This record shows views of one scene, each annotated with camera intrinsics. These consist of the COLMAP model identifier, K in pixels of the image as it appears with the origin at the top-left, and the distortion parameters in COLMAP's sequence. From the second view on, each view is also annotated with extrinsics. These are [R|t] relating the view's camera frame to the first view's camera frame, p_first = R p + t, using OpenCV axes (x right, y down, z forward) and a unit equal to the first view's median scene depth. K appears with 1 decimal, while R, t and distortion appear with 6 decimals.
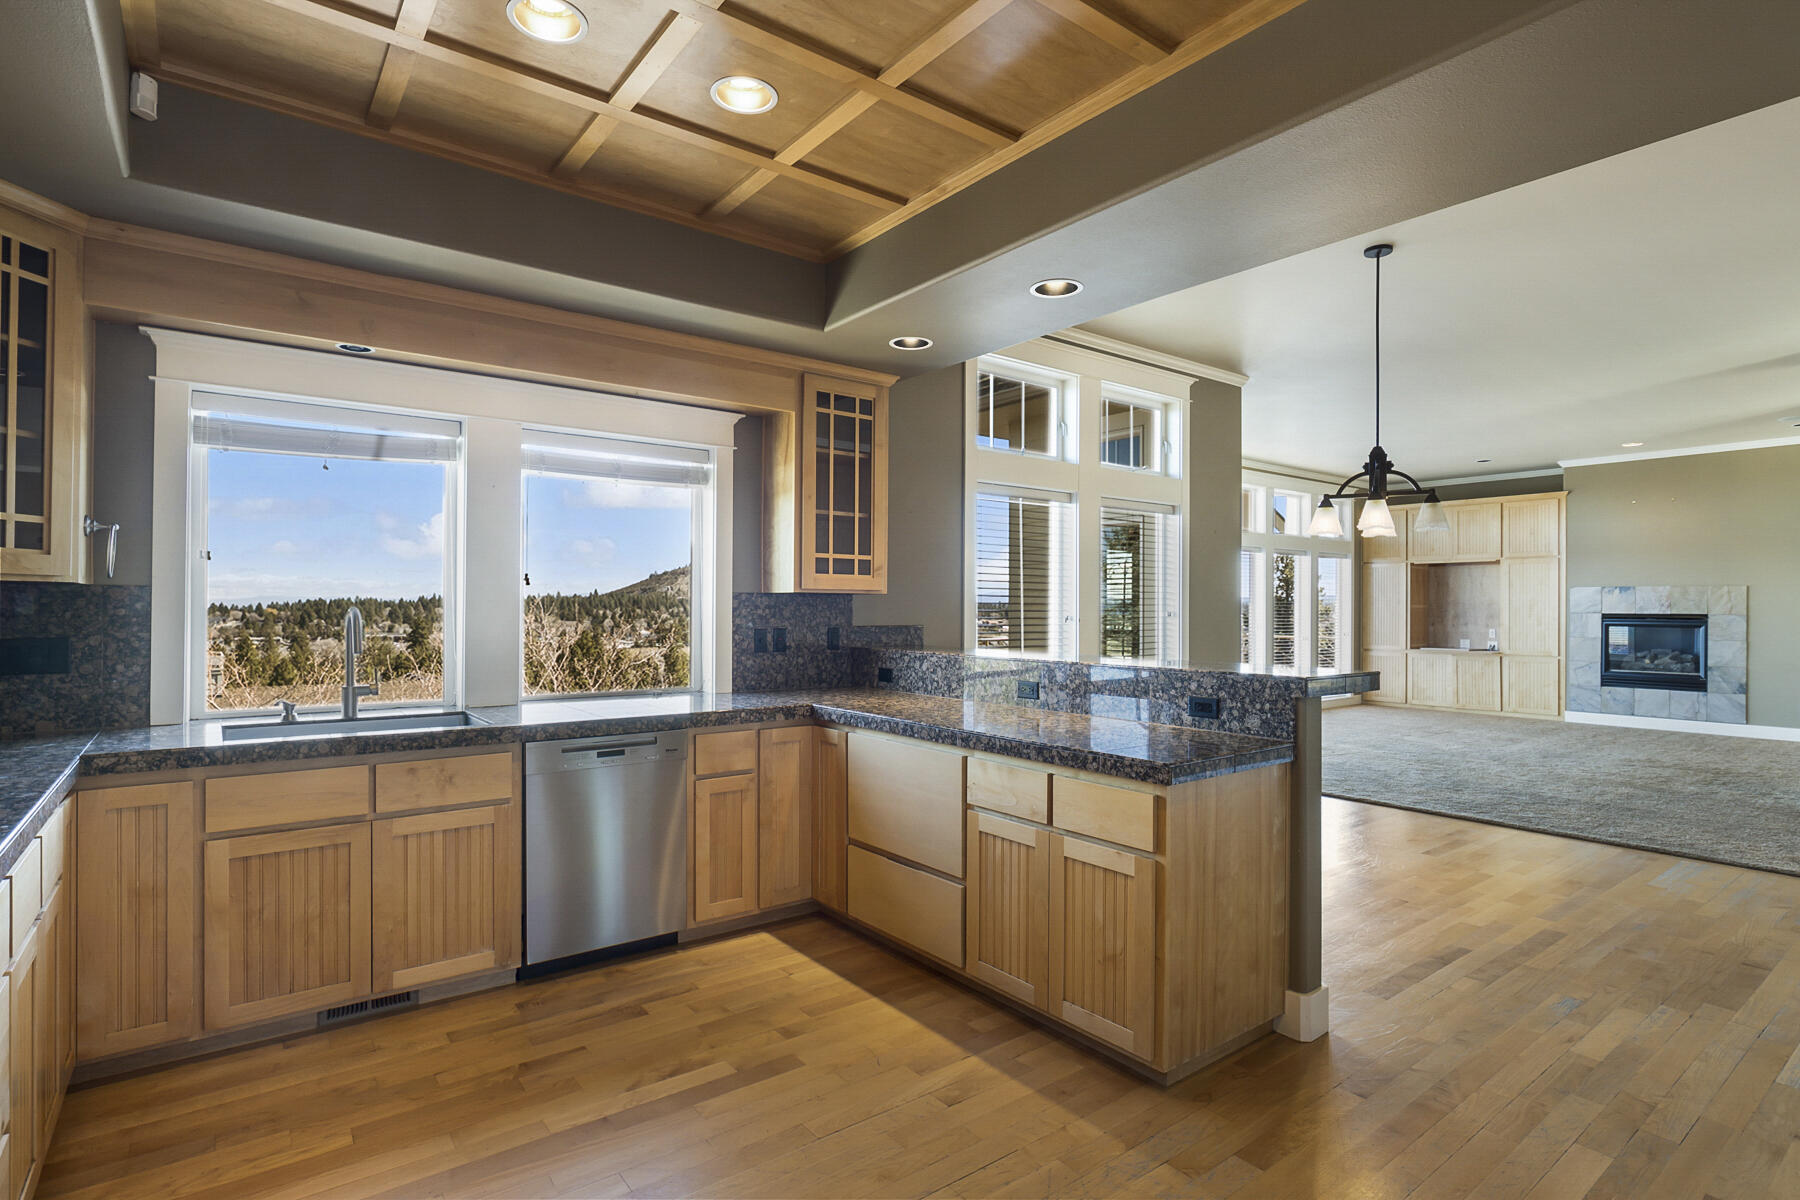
lens RADIAL K [[905.9, 0, 898.8], [0, 905.9, 604.4], [0, 0, 1]] dist [-0.023302, 0.011089]
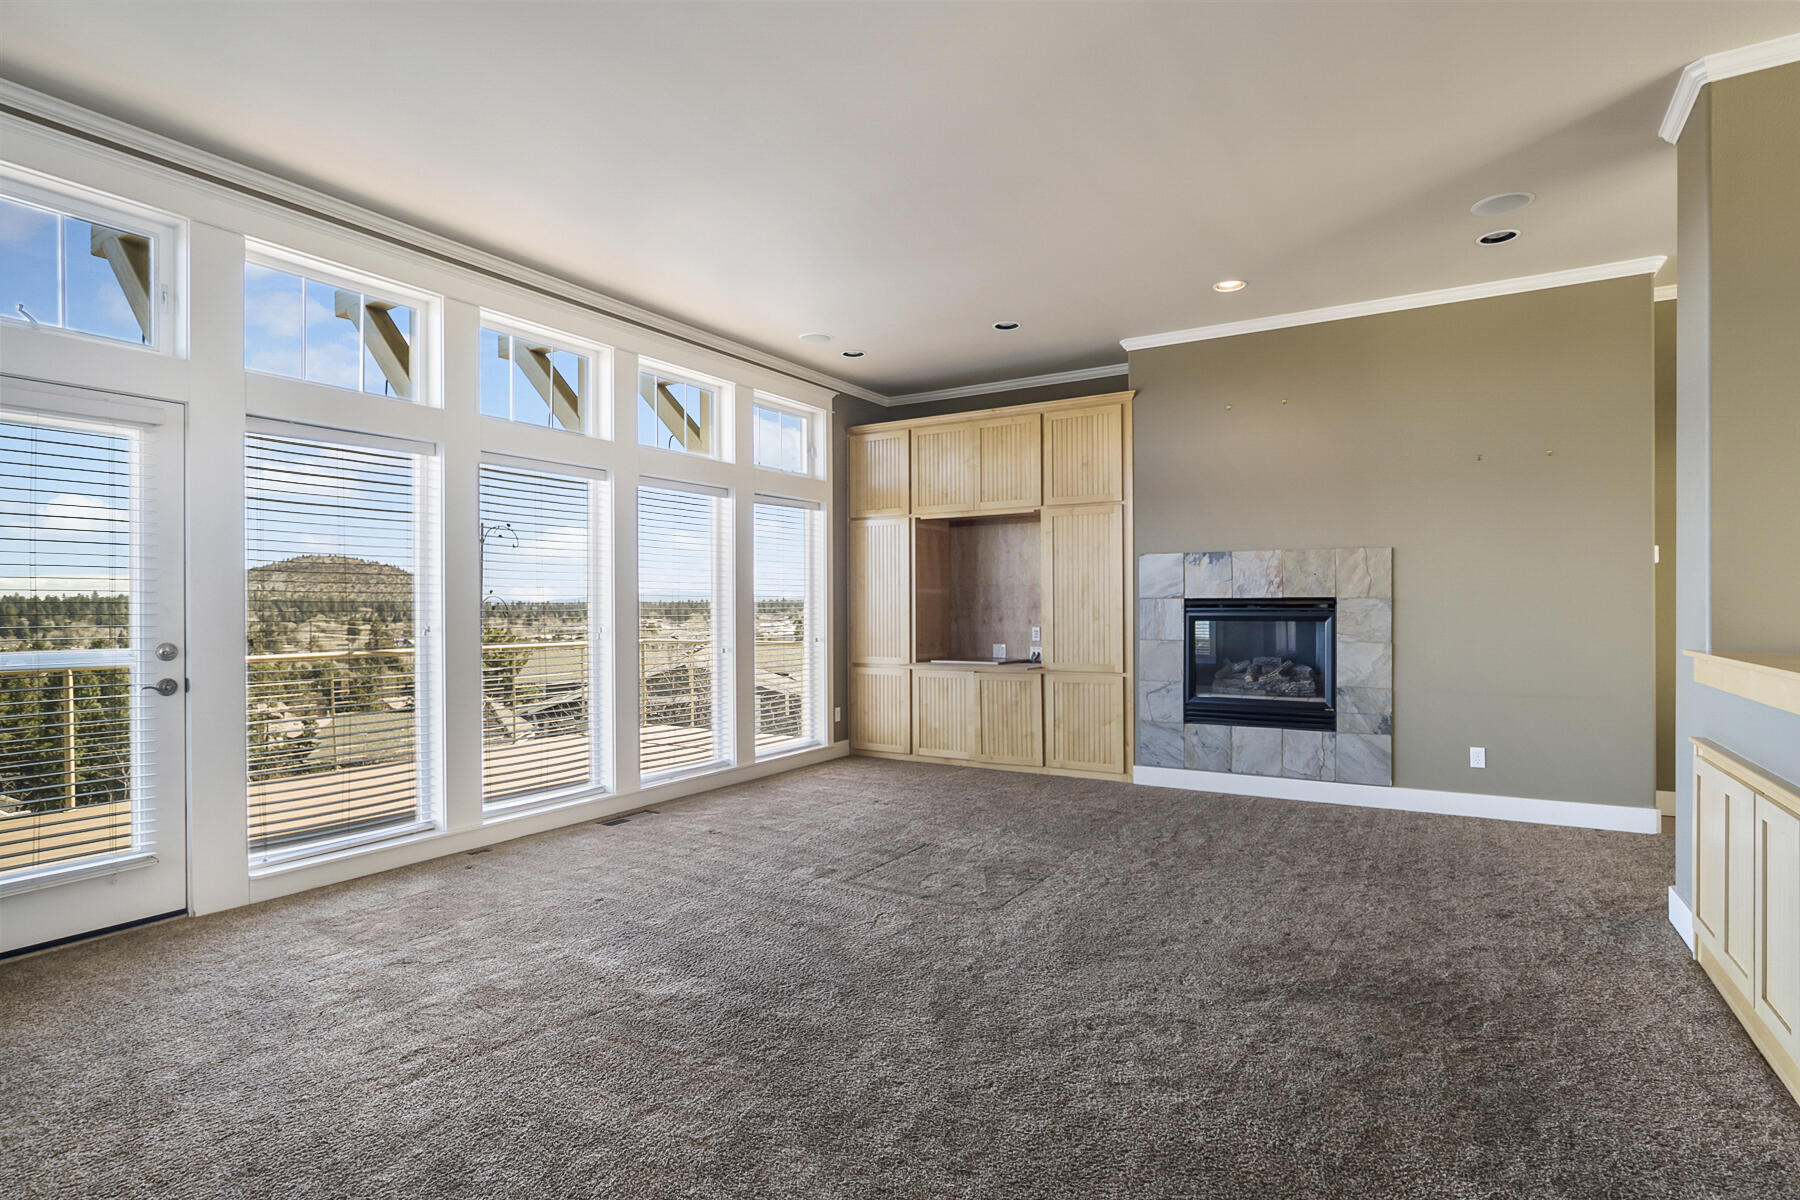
lens RADIAL K [[905.9, 0, 899.9], [0, 905.9, 606.3], [0, 0, 1]] dist [-0.023302, 0.011089]
pose [[0.933011, -0.009546, 0.359723, 0.989700], [0.007978, 0.999951, 0.005841, 0.025497], [-0.359761, -0.002580, 0.933041, 1.282882]]
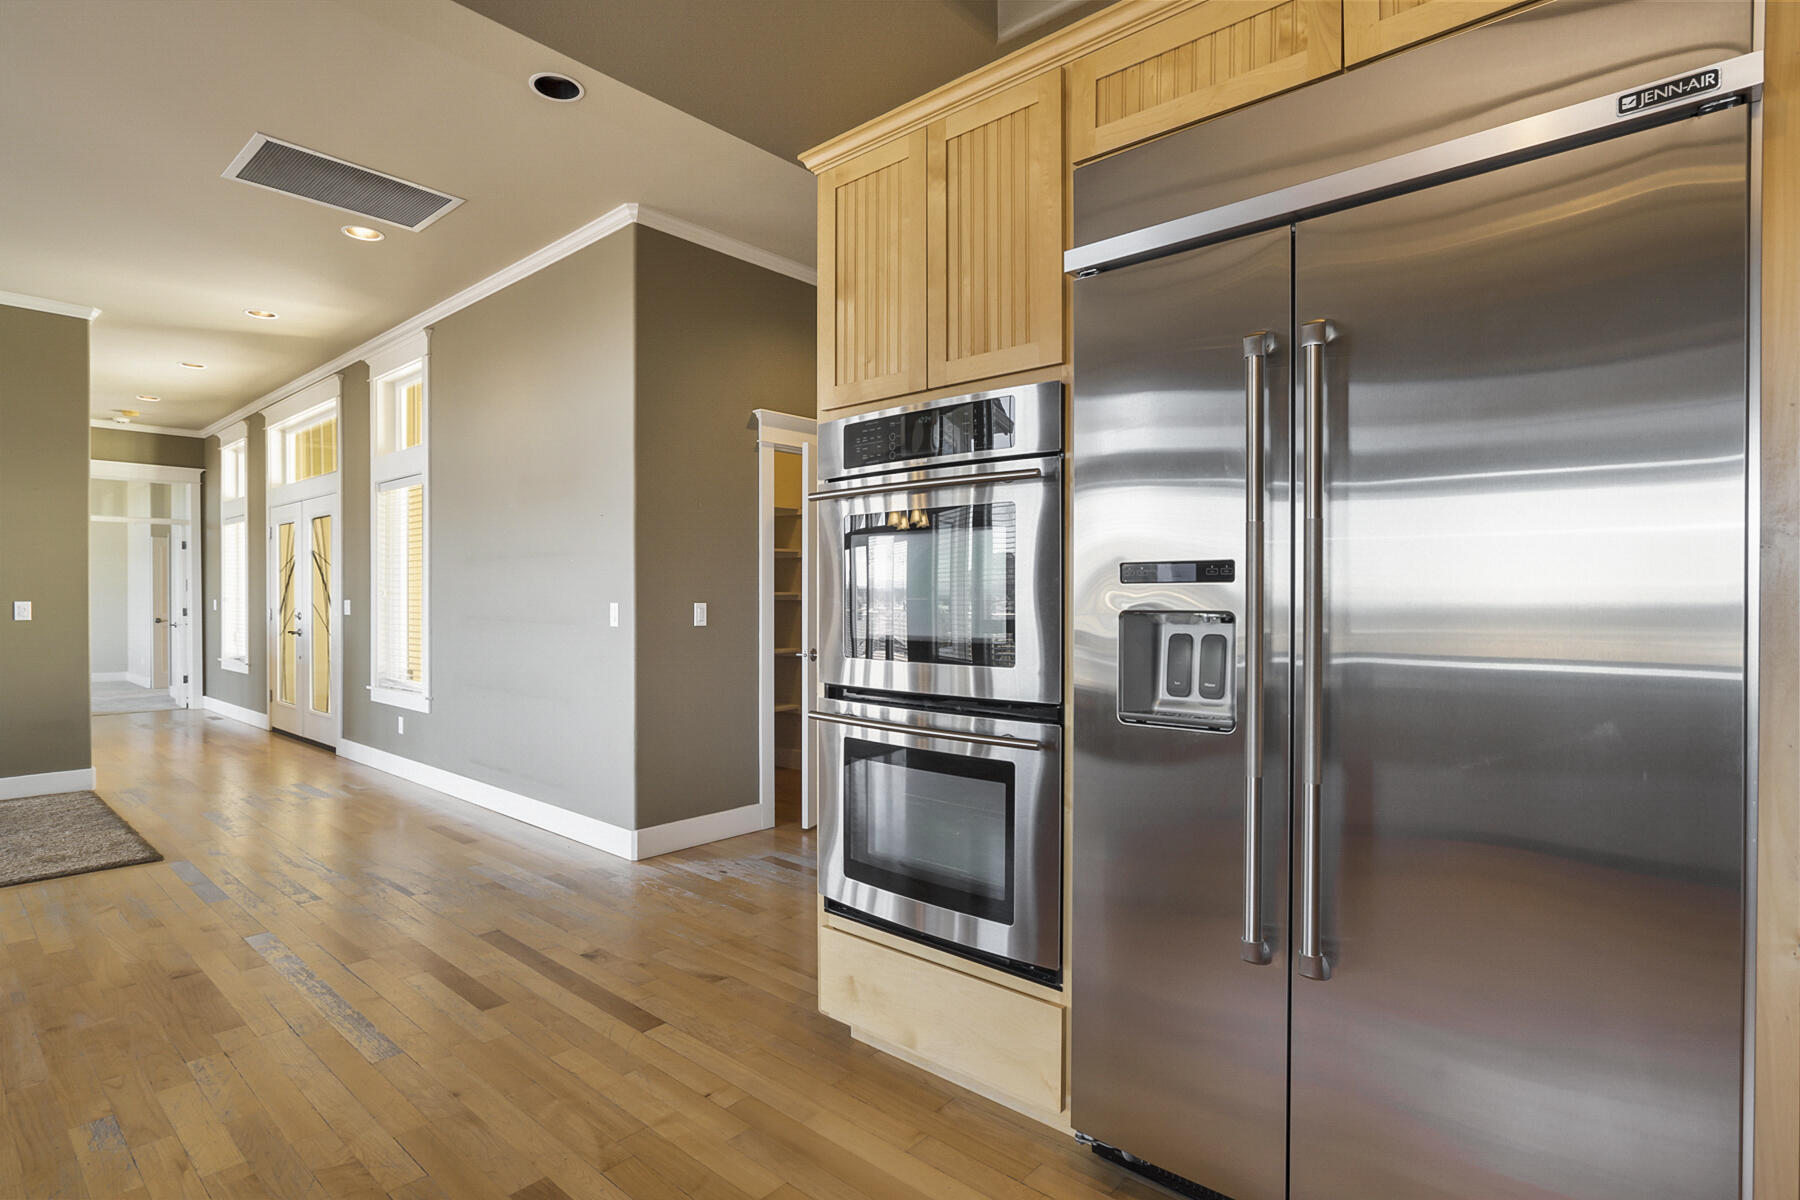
lens RADIAL K [[905.9, 0, 897.8], [0, 905.9, 604.0], [0, 0, 1]] dist [-0.023302, 0.011089]
pose [[-0.188676, -0.011184, 0.981976, -0.030686], [-0.004557, 0.999934, 0.010513, 0.021043], [-0.982029, -0.002492, -0.188715, 0.380636]]
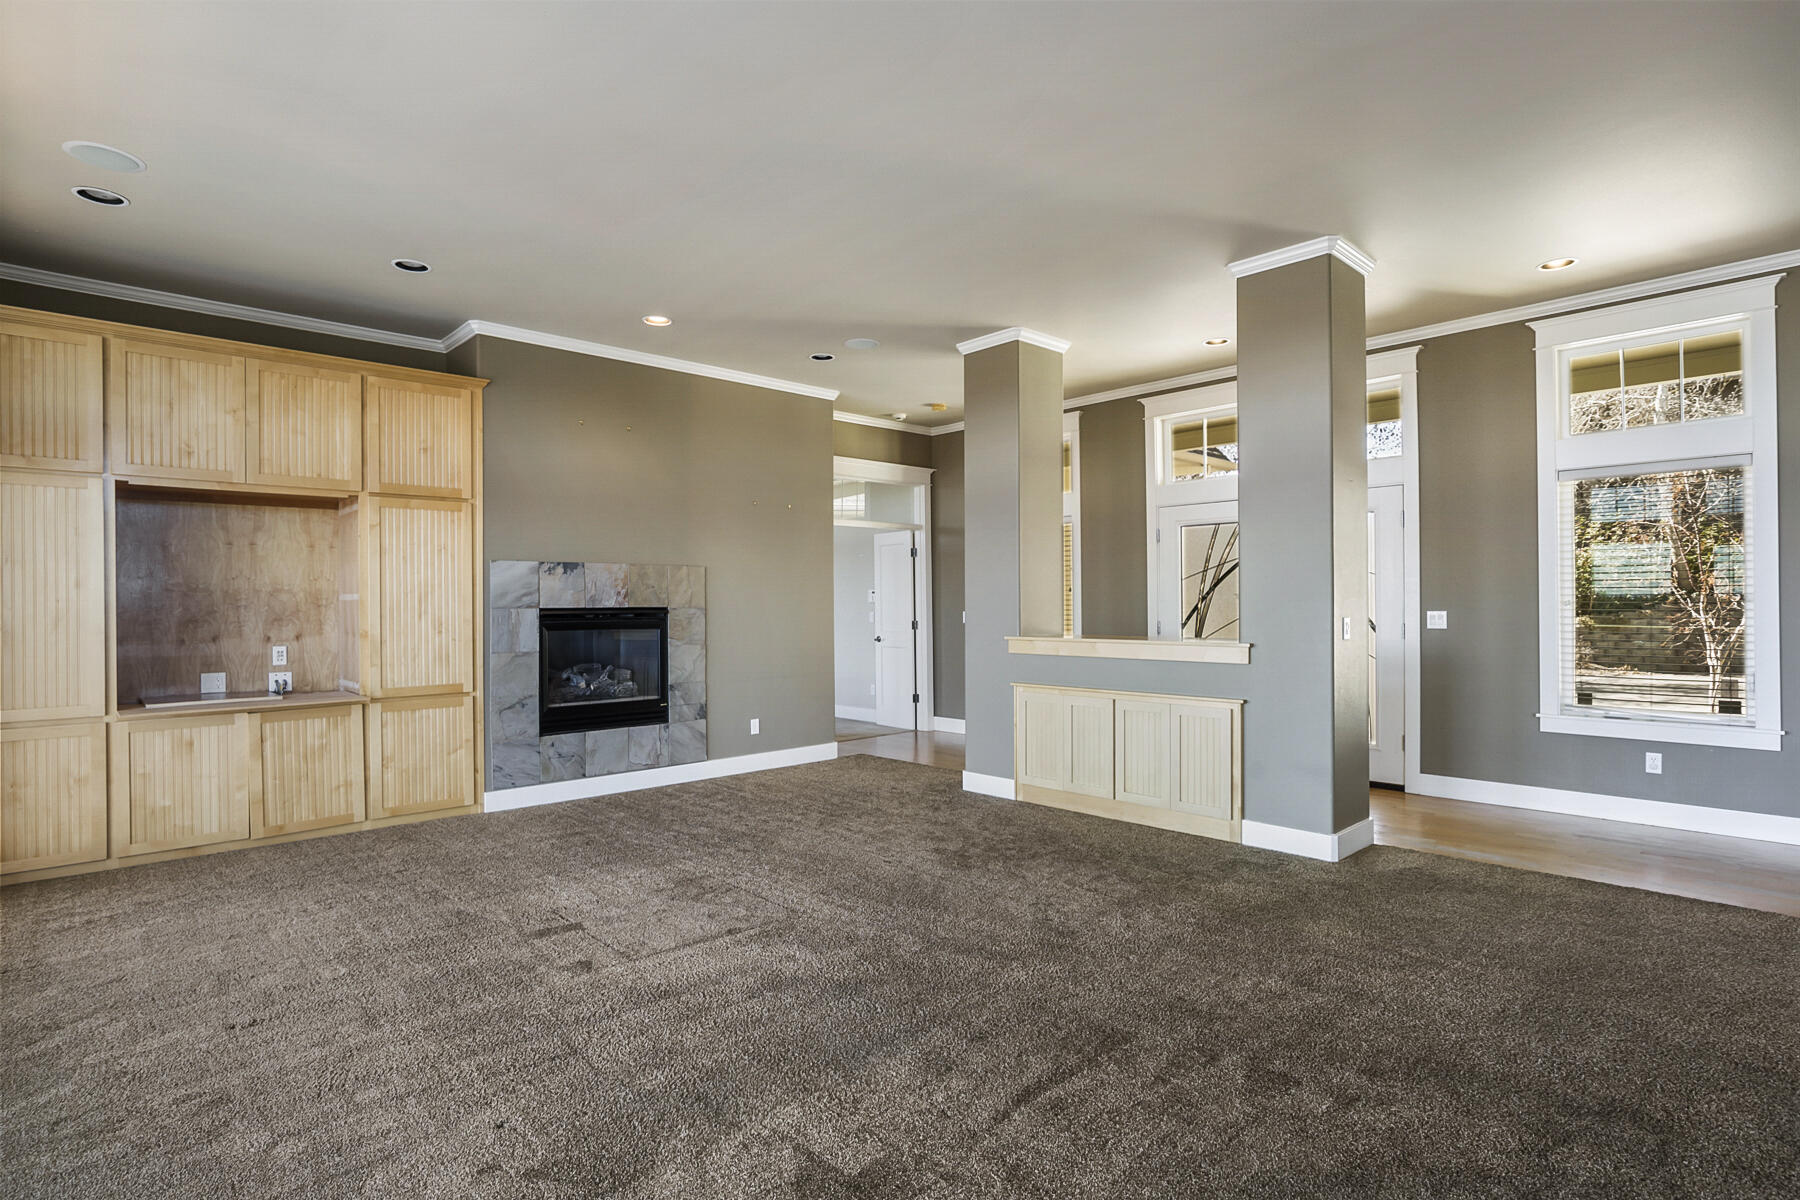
lens RADIAL K [[905.9, 0, 901.2], [0, 905.9, 600.2], [0, 0, 1]] dist [-0.023302, 0.011089]
pose [[-0.098399, 0.000166, 0.995147, 0.475035], [0.004338, 0.999991, 0.000262, 0.014311], [-0.995138, 0.004343, -0.098399, 2.057988]]
